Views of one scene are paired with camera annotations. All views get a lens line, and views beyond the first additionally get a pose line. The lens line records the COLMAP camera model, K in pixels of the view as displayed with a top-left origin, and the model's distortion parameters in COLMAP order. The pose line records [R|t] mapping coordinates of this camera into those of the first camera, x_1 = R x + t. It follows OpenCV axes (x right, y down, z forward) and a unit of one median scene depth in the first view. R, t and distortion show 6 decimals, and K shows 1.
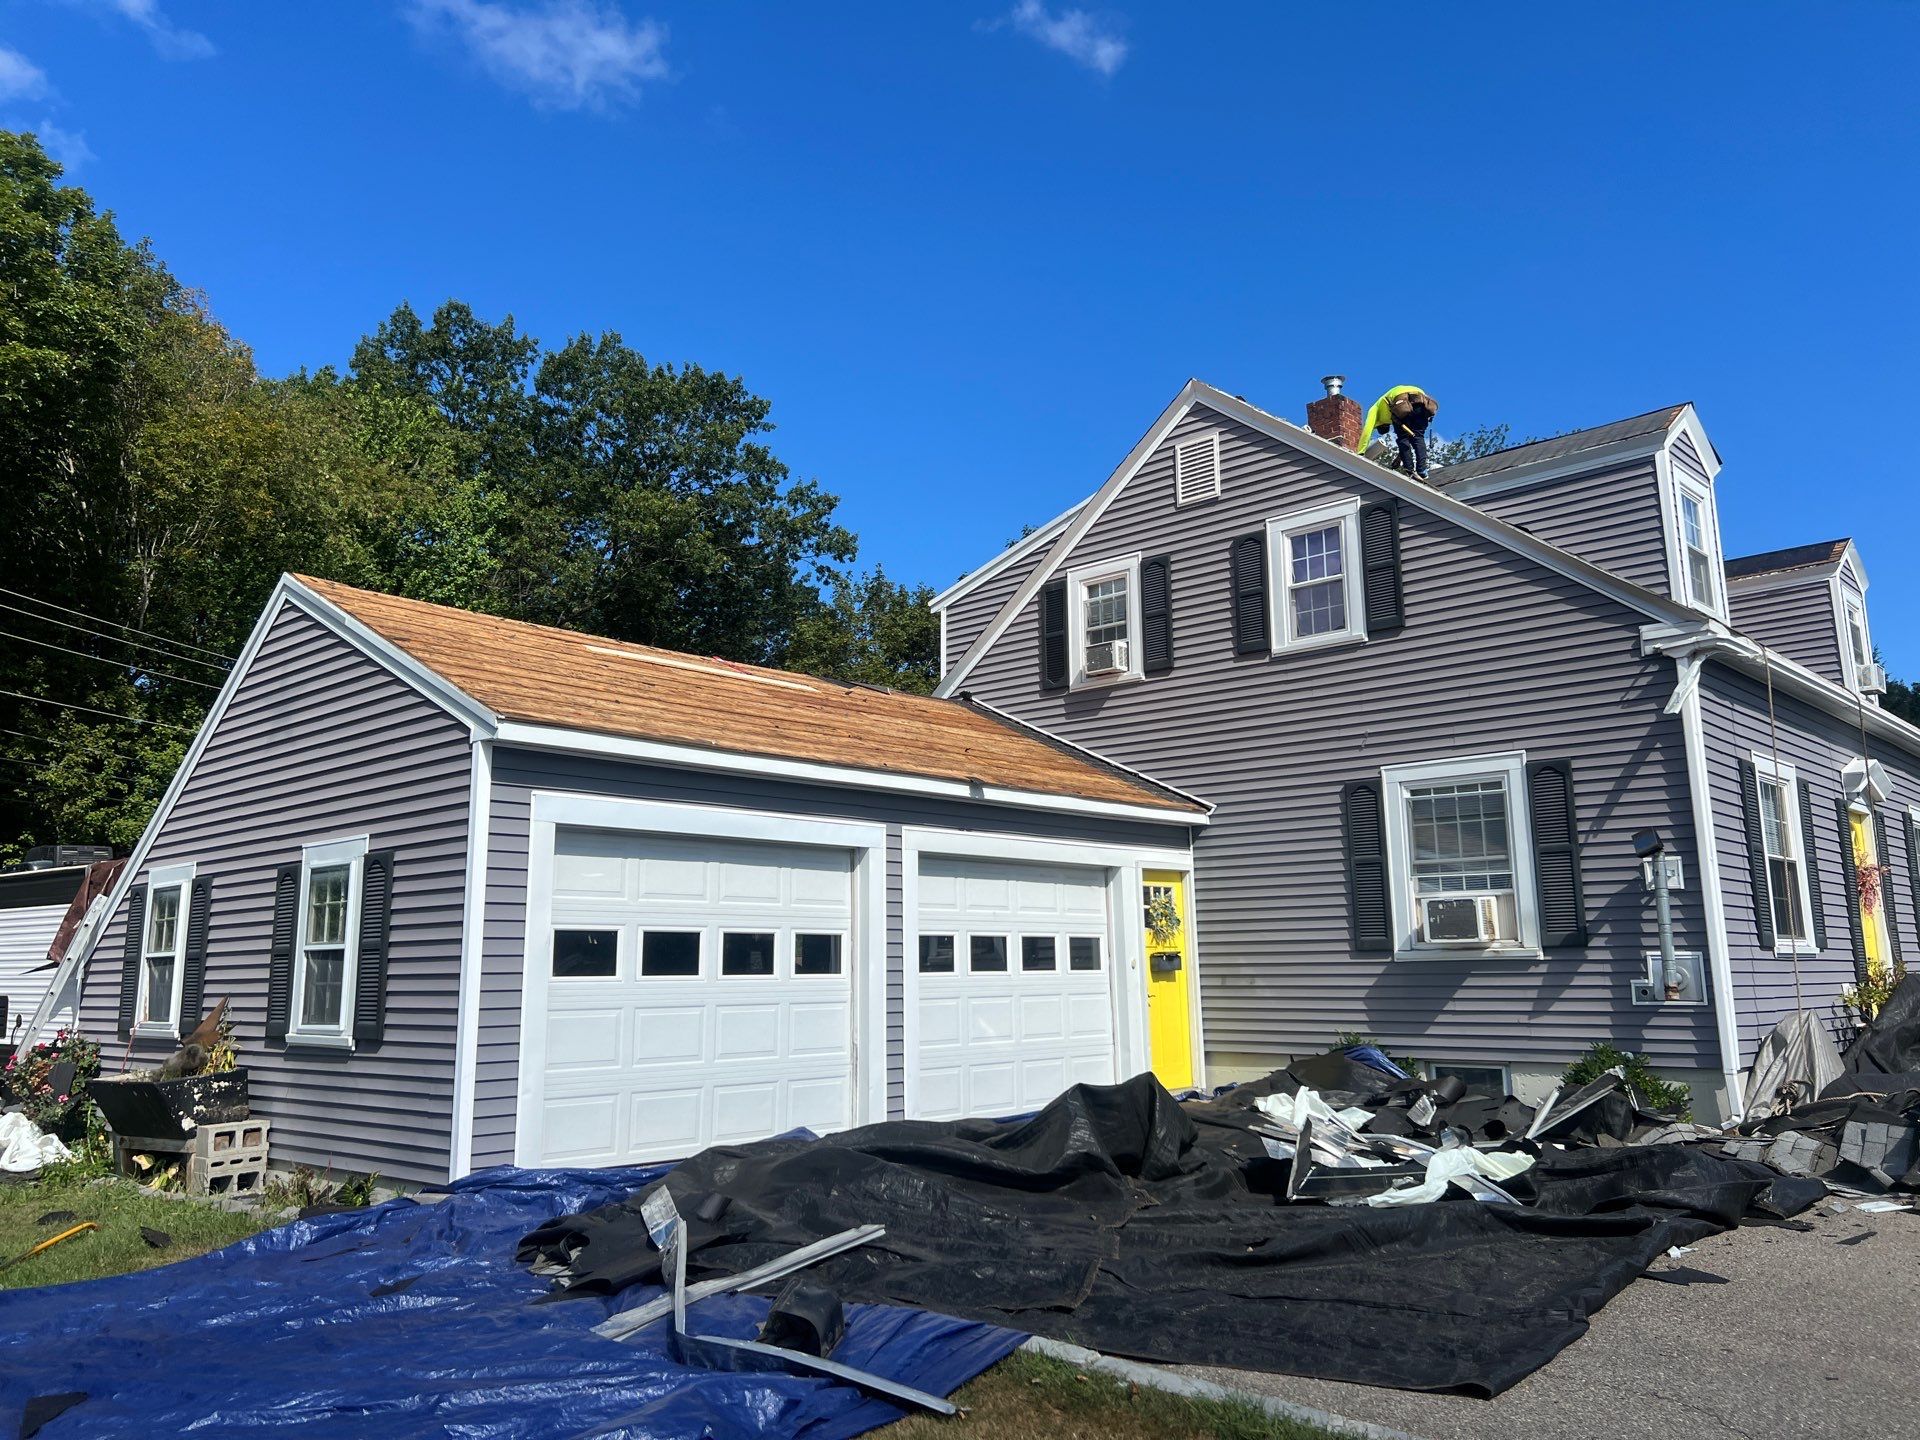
lens RADIAL K [[1443.5, 0, 943.5], [0, 1443.5, 721.5], [0, 0, 1]] dist [0.062050, -0.073557]
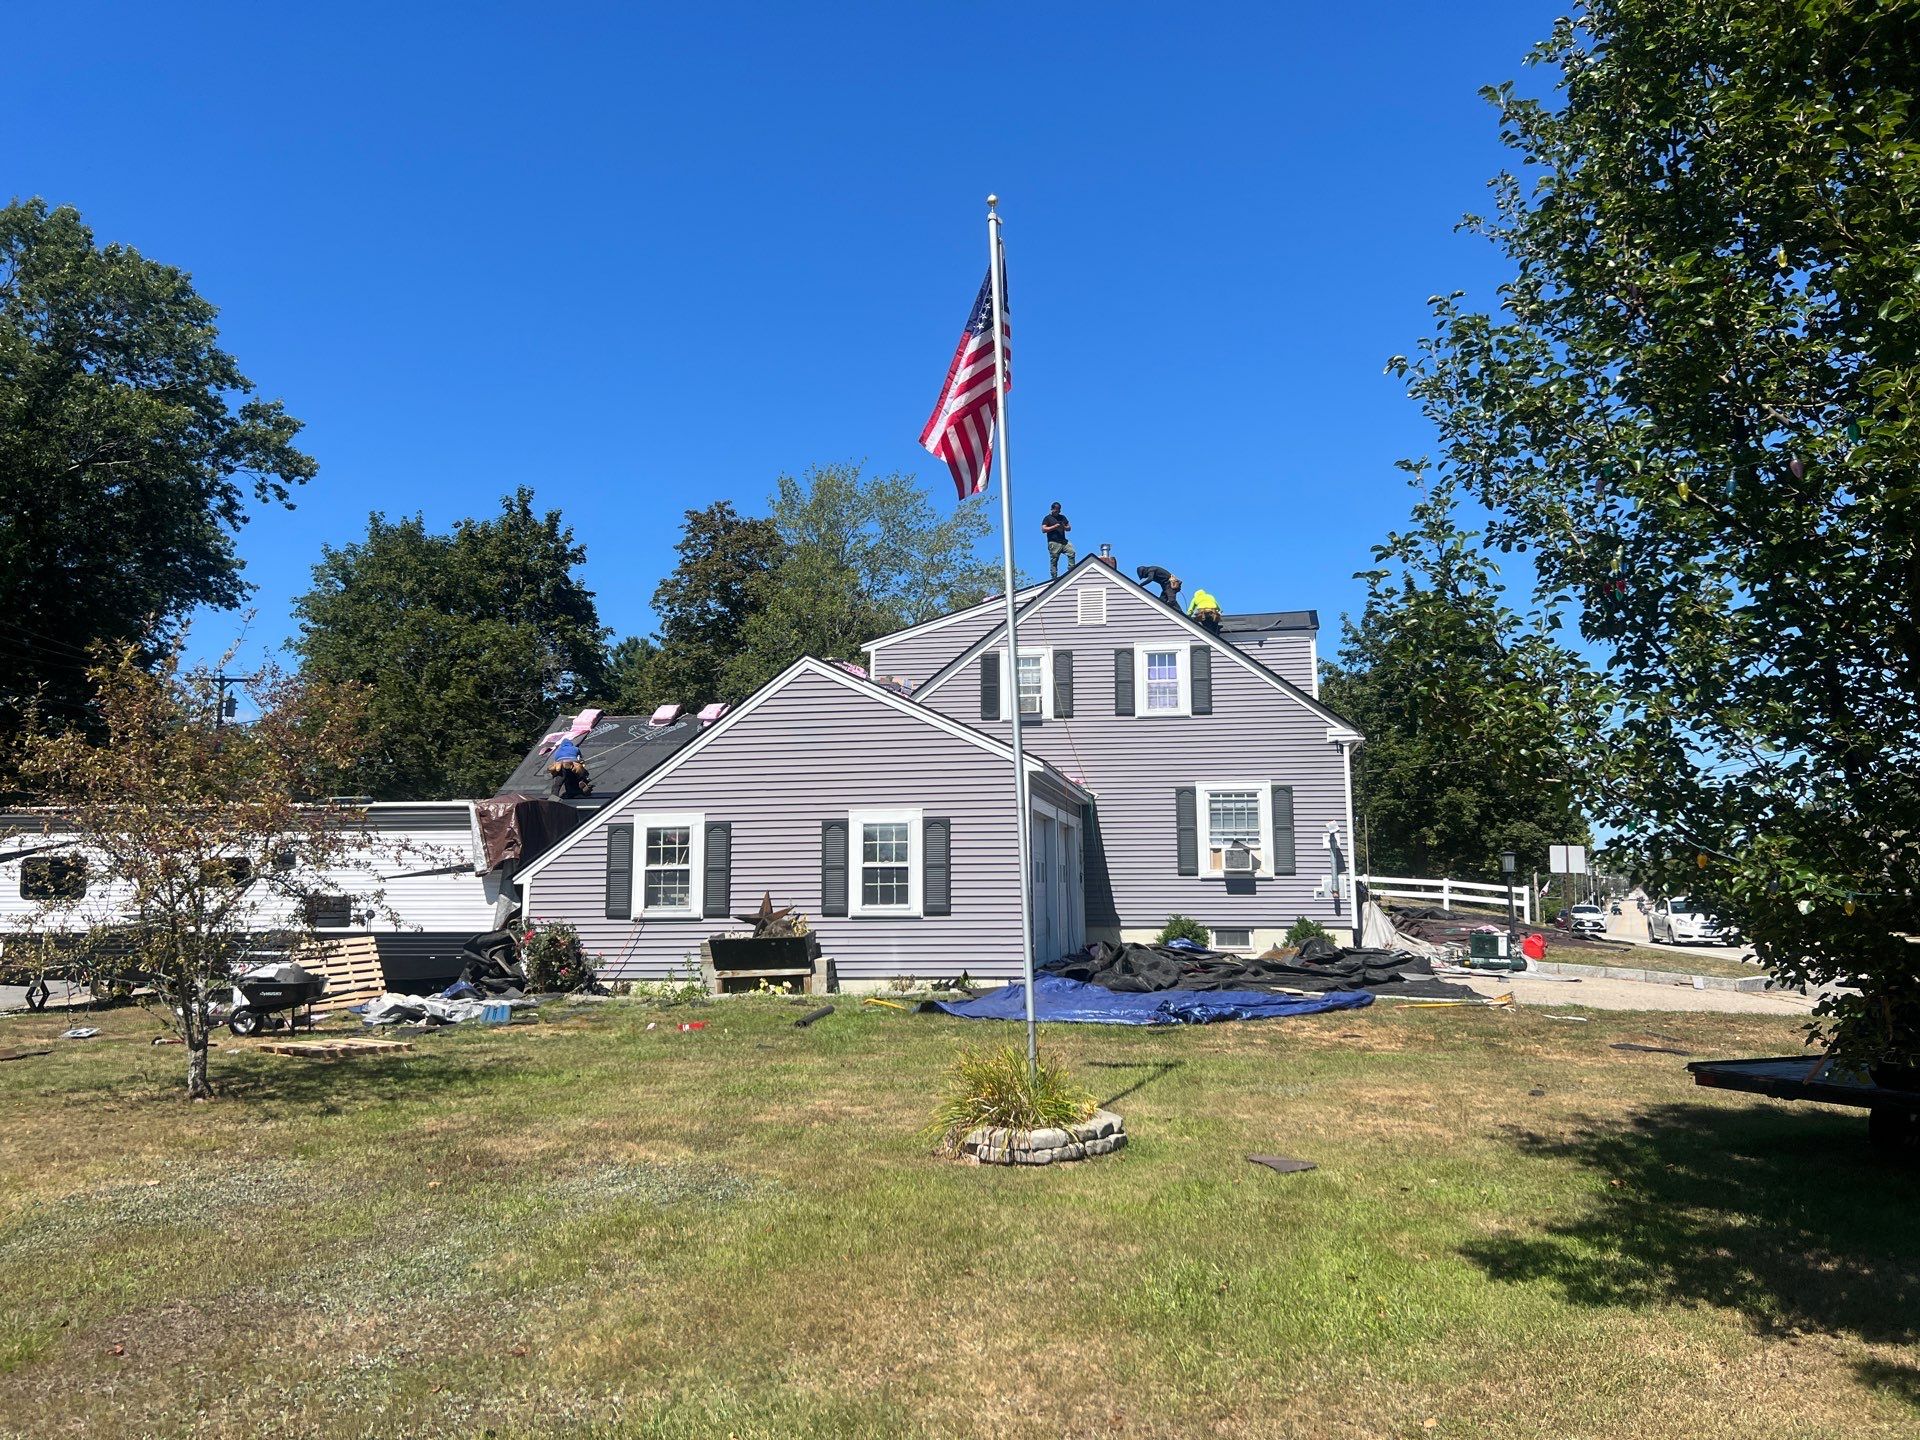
lens RADIAL K [[1443.5, 0, 949.5], [0, 1443.5, 707.1], [0, 0, 1]] dist [0.062050, -0.073557]
pose [[0.838506, 0.071382, 0.540196, -0.990050], [-0.094316, 0.995431, 0.014862, -0.062930], [-0.536668, -0.063410, 0.841408, -0.444927]]
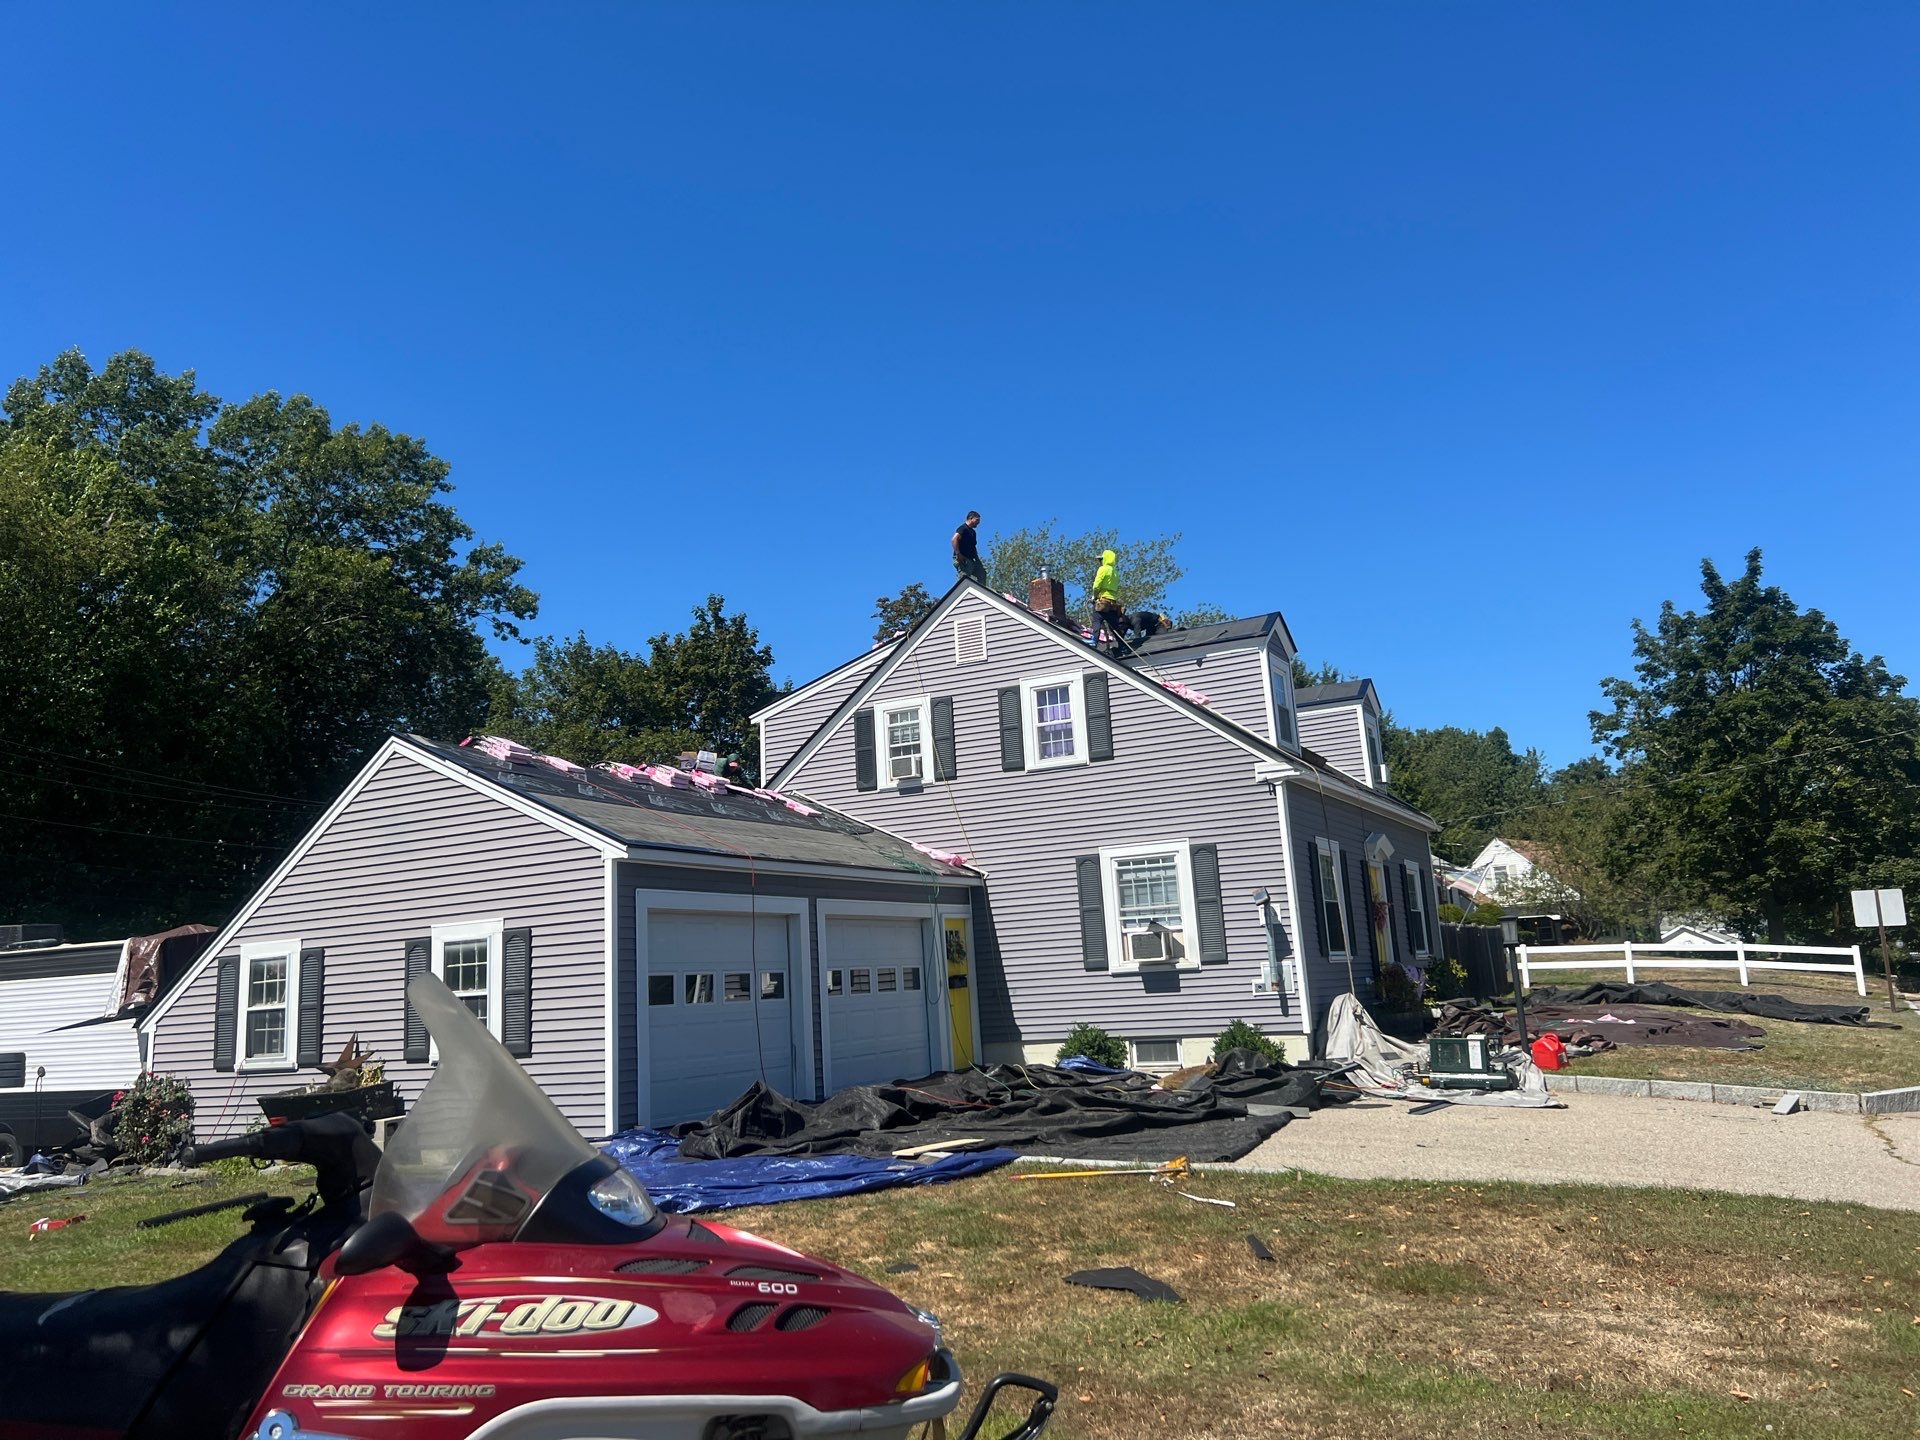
lens RADIAL K [[1443.5, 0, 943.8], [0, 1443.5, 699.2], [0, 0, 1]] dist [0.062050, -0.073557]
pose [[0.963613, 0.009058, 0.267146, -0.251526], [0.000459, 0.999368, -0.035540, -0.066651], [-0.267299, 0.034370, 0.963000, -0.408131]]
